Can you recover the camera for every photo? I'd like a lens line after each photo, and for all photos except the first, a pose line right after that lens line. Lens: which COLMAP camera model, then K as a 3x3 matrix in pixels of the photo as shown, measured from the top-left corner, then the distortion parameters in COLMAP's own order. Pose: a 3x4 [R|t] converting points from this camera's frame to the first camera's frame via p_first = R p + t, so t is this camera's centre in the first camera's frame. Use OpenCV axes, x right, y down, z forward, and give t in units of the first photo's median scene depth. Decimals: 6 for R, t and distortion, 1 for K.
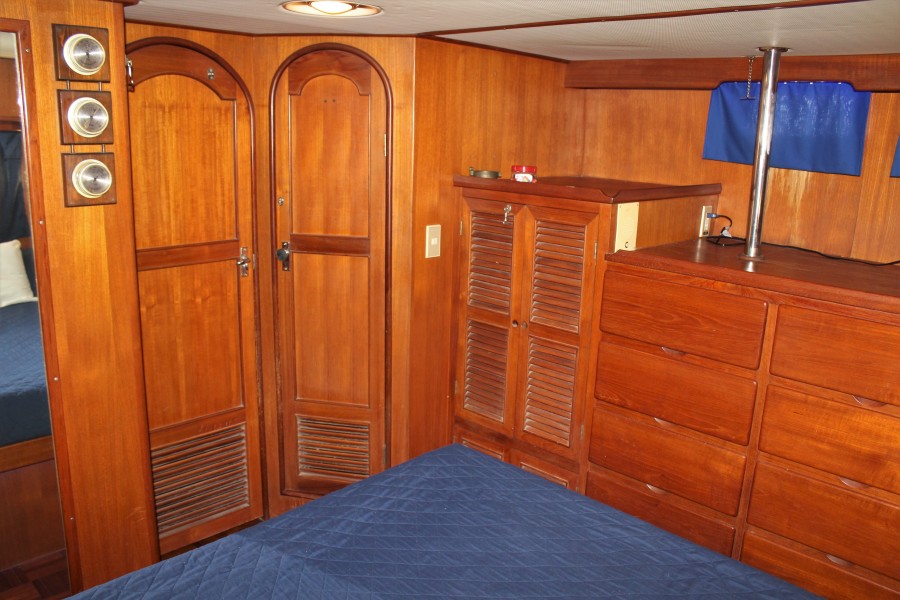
lens RADIAL K [[766.0, 0, 450.1], [0, 766.0, 305.9], [0, 0, 1]] dist [-0.165476, 0.150172]
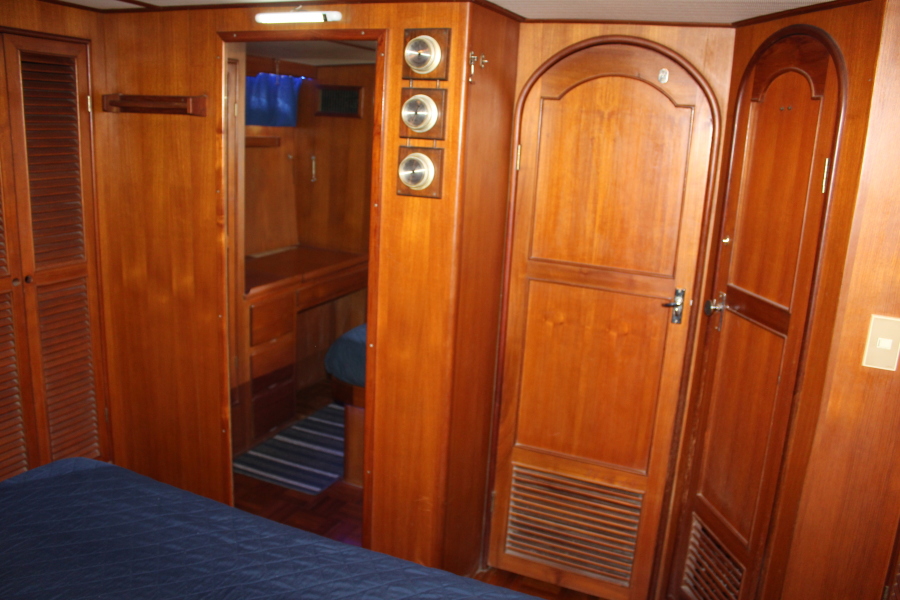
lens RADIAL K [[766.0, 0, 450.1], [0, 766.0, 305.9], [0, 0, 1]] dist [-0.165476, 0.150172]
pose [[0.324669, 0.212577, -0.921629, 0.484884], [-0.261878, 0.956525, 0.128372, -0.119547], [0.908851, 0.199676, 0.366224, 0.583013]]
